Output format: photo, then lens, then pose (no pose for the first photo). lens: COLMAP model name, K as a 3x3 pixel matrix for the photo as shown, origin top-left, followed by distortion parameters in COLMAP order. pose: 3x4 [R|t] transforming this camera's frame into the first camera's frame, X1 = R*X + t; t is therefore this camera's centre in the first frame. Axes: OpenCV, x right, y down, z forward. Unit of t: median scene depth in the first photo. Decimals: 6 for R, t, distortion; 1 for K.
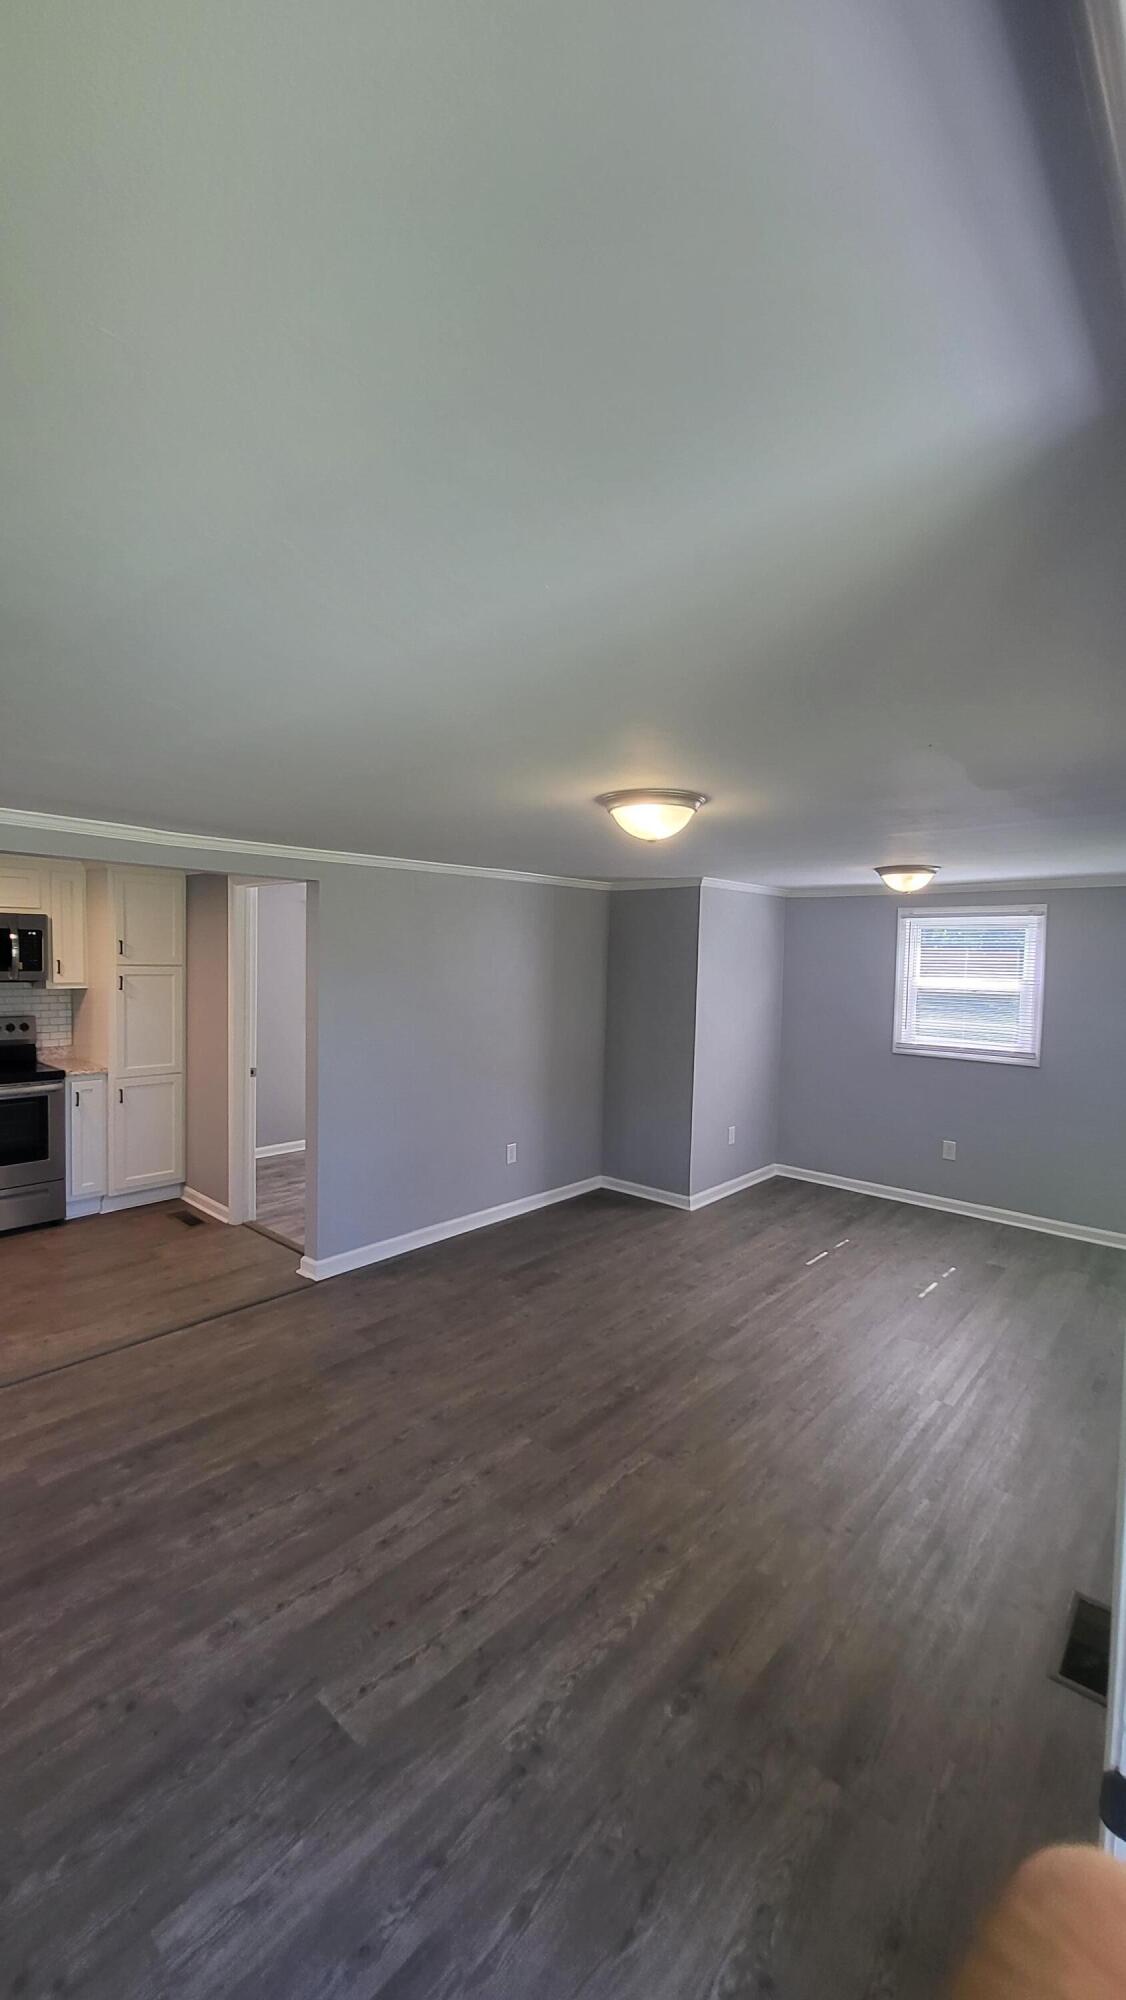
lens RADIAL K [[786.4, 0, 583.6], [0, 786.4, 1004.9], [0, 0, 1]] dist [-0.002634, -0.001464]
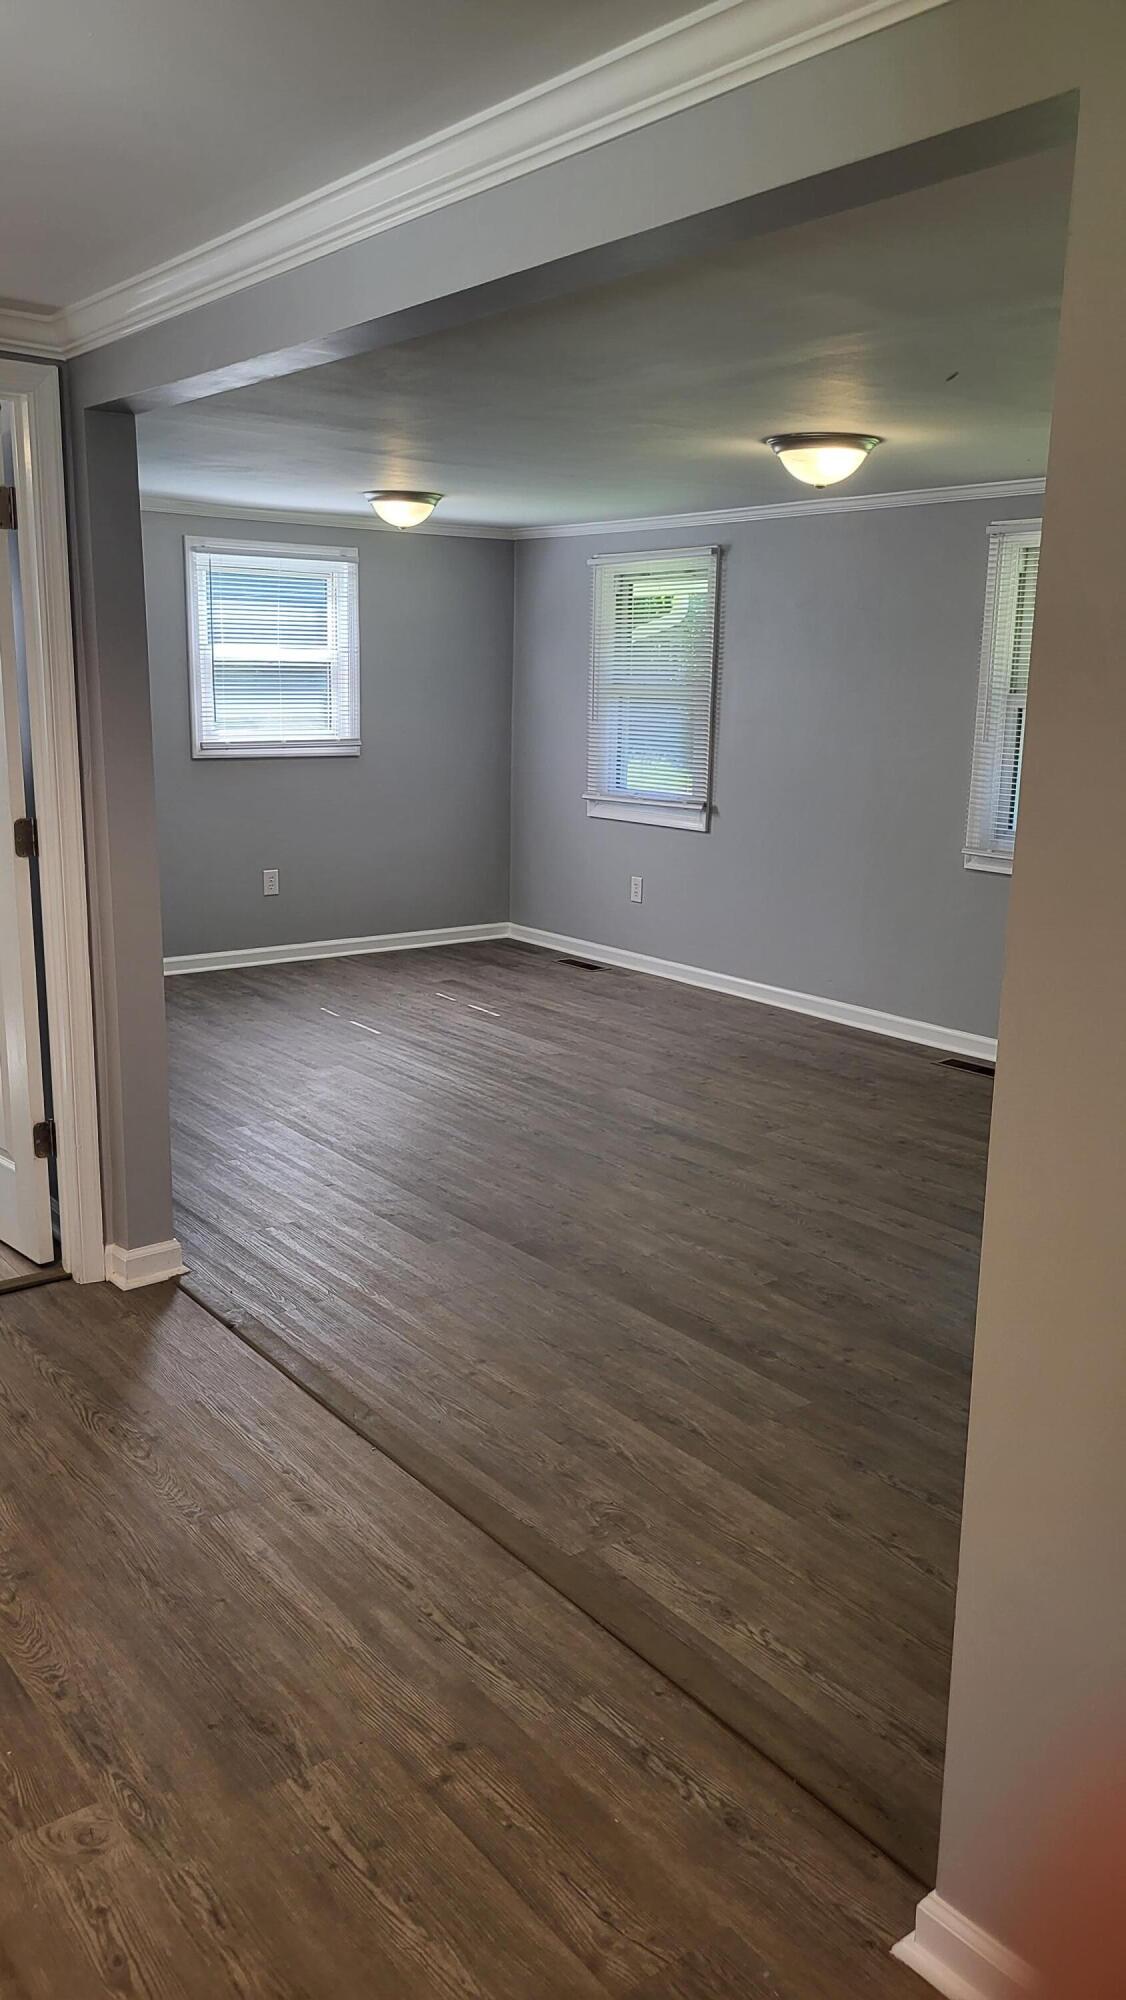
lens RADIAL K [[1524.3, 0, 565.8], [0, 1524.3, 998.7], [0, 0, 1]] dist [0.035918, -0.029291]
pose [[0.202251, -0.224807, 0.953182, -1.153485], [0.047128, 0.974403, 0.219812, -0.015974], [-0.978199, 0.000464, 0.207669, 0.561351]]
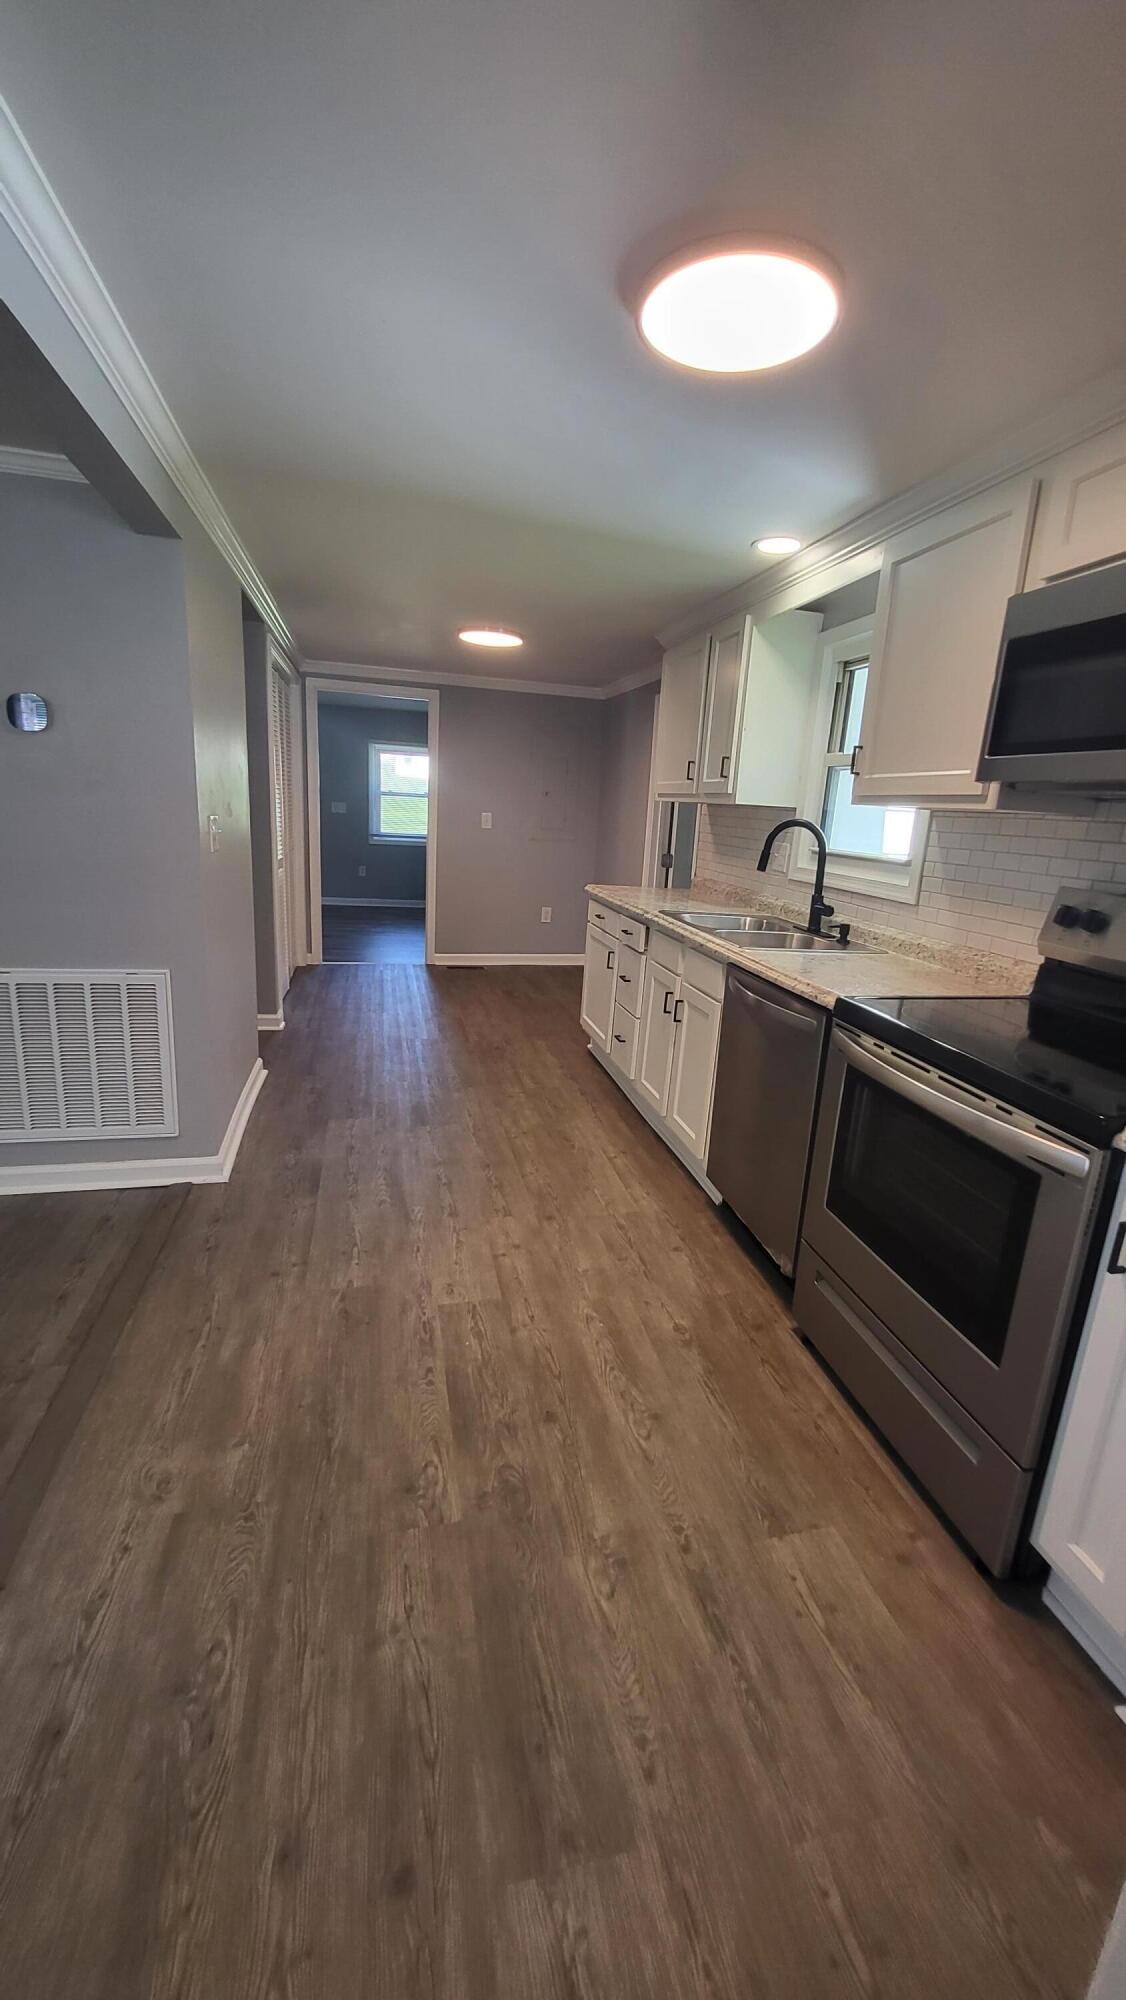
lens RADIAL K [[786.4, 0, 576.6], [0, 786.4, 1002.4], [0, 0, 1]] dist [-0.002634, -0.001464]
pose [[-0.578288, 0.141207, -0.803520, -0.412608], [-0.123890, 0.958285, 0.257567, 0.002315], [0.806371, 0.248495, -0.536671, 1.131081]]
